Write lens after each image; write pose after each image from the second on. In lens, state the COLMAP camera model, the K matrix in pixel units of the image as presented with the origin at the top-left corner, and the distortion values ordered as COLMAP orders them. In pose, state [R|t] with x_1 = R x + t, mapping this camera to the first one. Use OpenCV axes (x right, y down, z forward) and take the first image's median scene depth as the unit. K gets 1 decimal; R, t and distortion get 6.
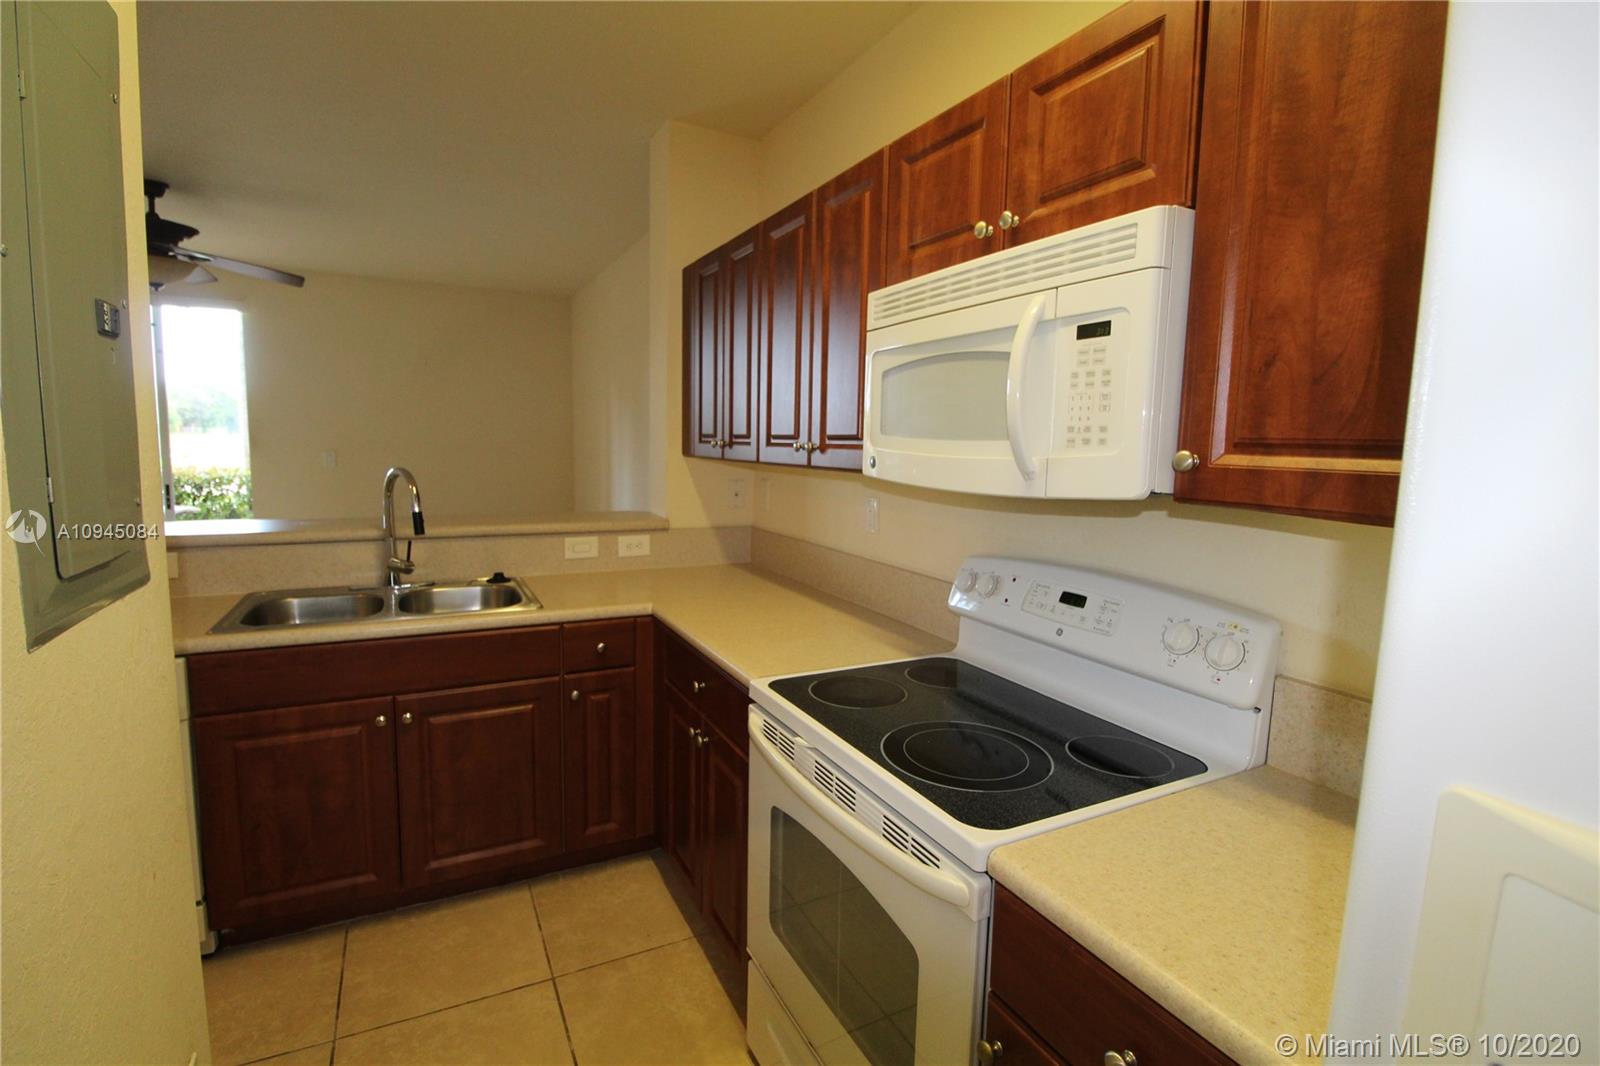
lens RADIAL K [[749.5, 0, 801.0], [0, 749.5, 524.1], [0, 0, 1]] dist [-0.013845, -0.000454]
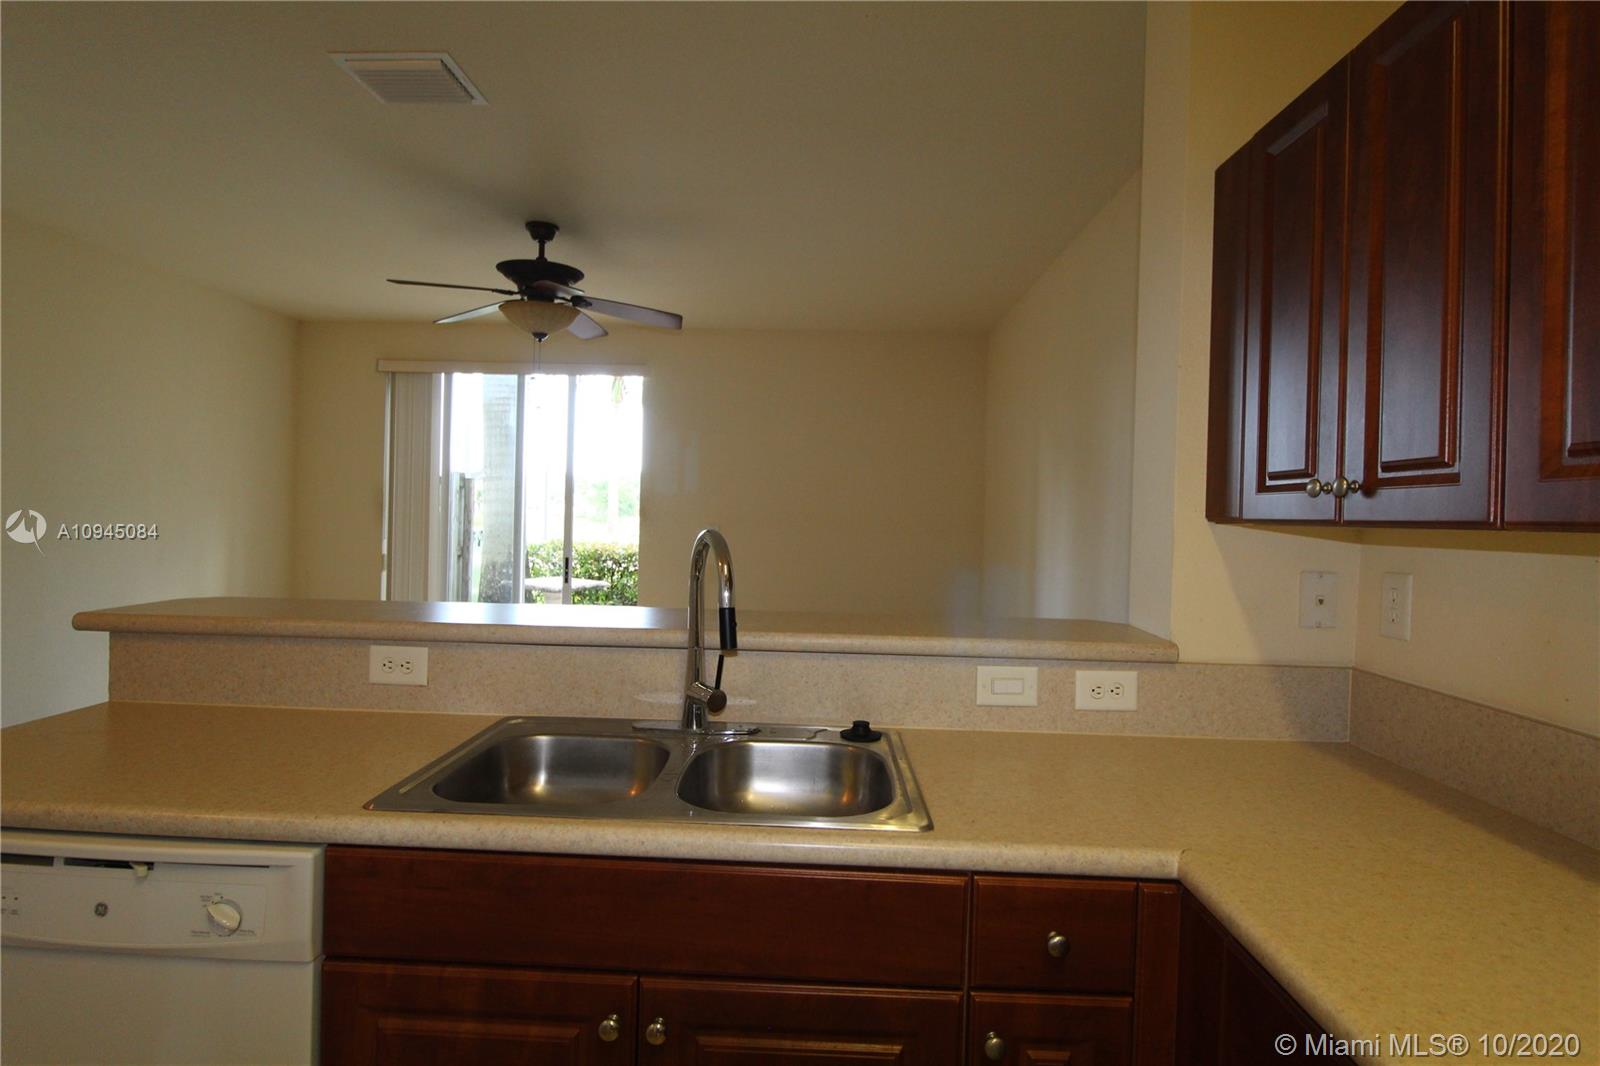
lens RADIAL K [[796.2, 0, 800.0], [0, 796.2, 533.0], [0, 0, 1]] dist [0.001086, 0.000051]
pose [[0.873231, 0.009040, -0.487223, -0.156881], [-0.060249, 0.994160, -0.089537, -0.019665], [0.483568, 0.107541, 0.868675, 0.450687]]
